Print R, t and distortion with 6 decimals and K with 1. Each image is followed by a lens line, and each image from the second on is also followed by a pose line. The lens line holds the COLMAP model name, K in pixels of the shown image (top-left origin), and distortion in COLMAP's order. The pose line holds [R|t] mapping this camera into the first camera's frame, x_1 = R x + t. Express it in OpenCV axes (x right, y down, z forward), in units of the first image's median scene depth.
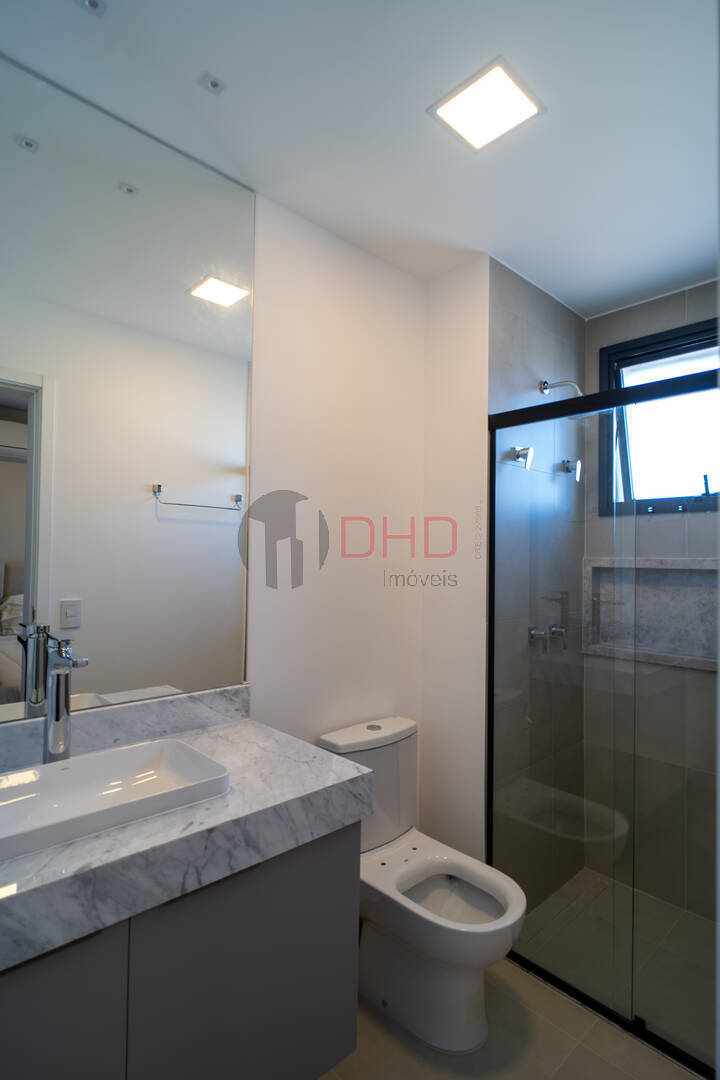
lens RADIAL K [[569.6, 0, 307.2], [0, 569.6, 552.0], [0, 0, 1]] dist [0.031899, -0.024480]
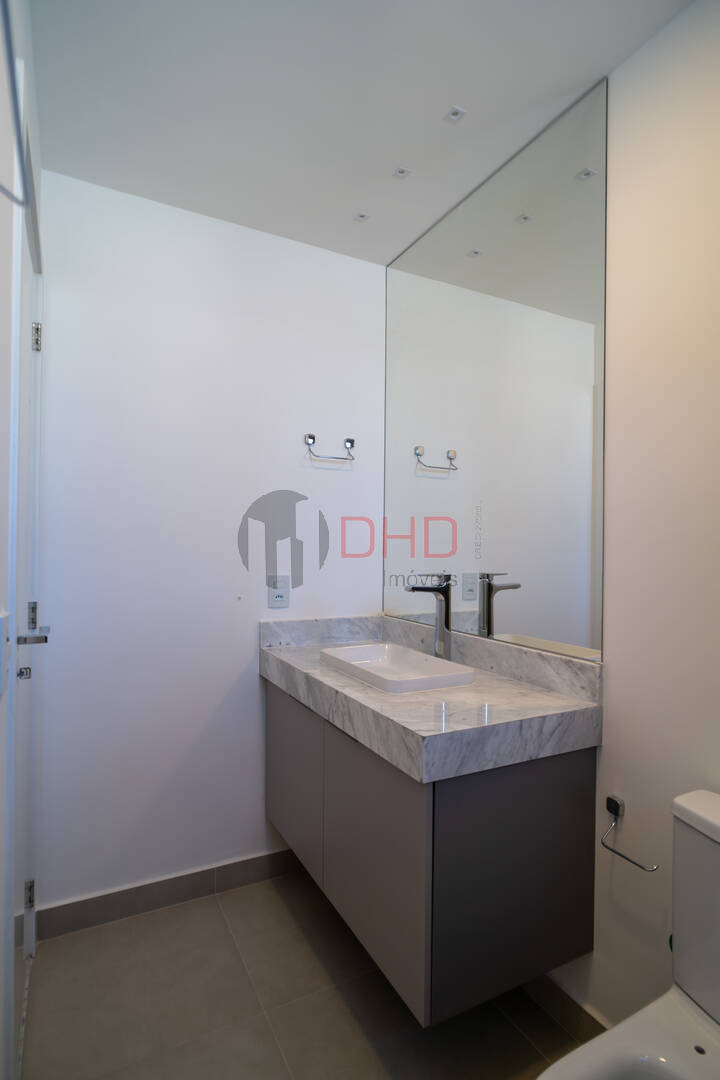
lens RADIAL K [[564.0, 0, 360.0], [0, 564.0, 540.0], [0, 0, 1]] dist [-0.002287, 0.000061]
pose [[-0.241639, -0.030469, -0.969888, 1.015651], [-0.000258, 0.999509, -0.031335, 0.100462], [0.970366, -0.007322, -0.241528, 1.123752]]
